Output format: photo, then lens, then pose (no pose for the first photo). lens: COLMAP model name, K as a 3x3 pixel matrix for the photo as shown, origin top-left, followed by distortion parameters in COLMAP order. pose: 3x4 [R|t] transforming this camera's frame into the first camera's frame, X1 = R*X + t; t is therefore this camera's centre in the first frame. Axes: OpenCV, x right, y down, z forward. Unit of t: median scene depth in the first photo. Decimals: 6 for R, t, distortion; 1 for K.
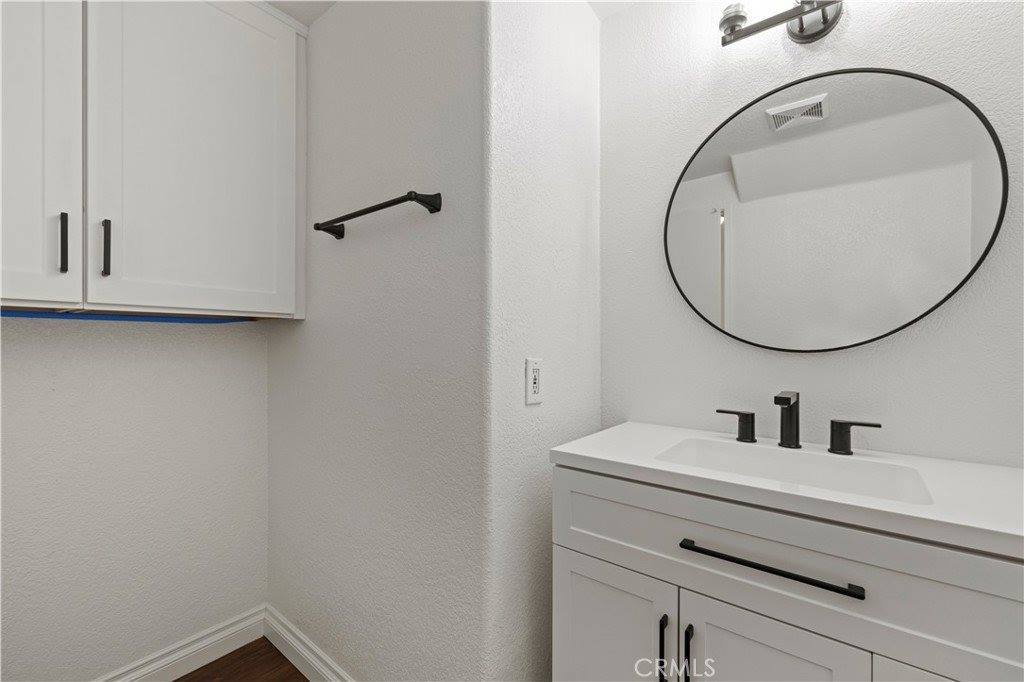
lens RADIAL K [[436.8, 0, 512.0], [0, 436.8, 341.0], [0, 0, 1]] dist [0.000360, 0.000127]
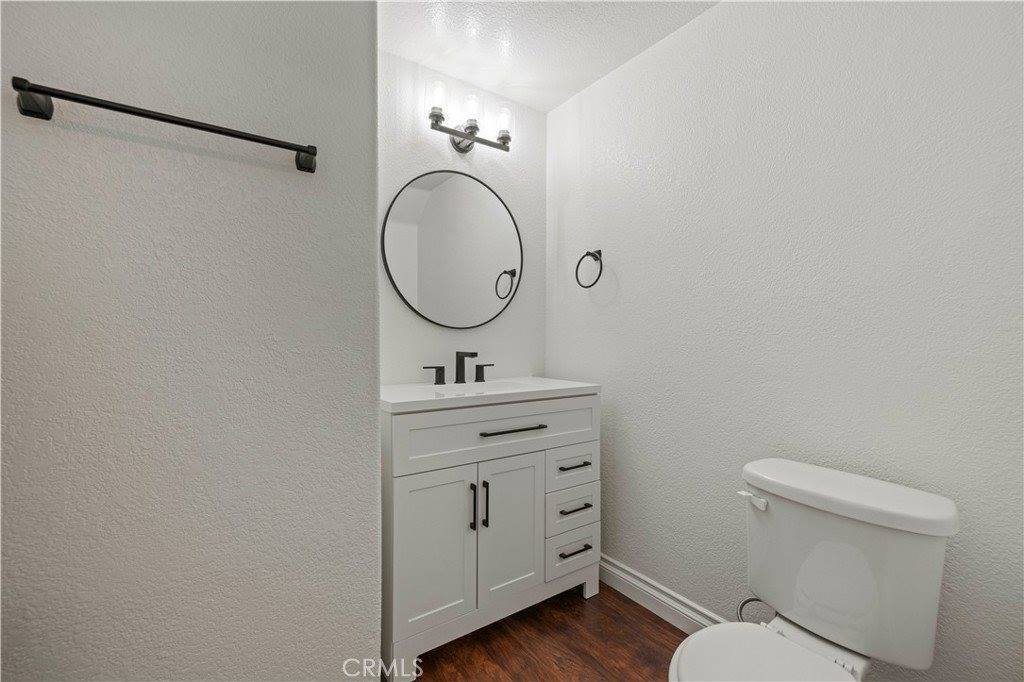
lens RADIAL K [[438.9, 0, 507.4], [0, 438.9, 337.4], [0, 0, 1]] dist [0.001895, 0.000073]
pose [[0.285105, -0.004440, 0.958486, -0.974344], [-0.004733, 0.999971, 0.006040, 0.048667], [-0.958485, -0.006259, 0.285075, 0.316658]]
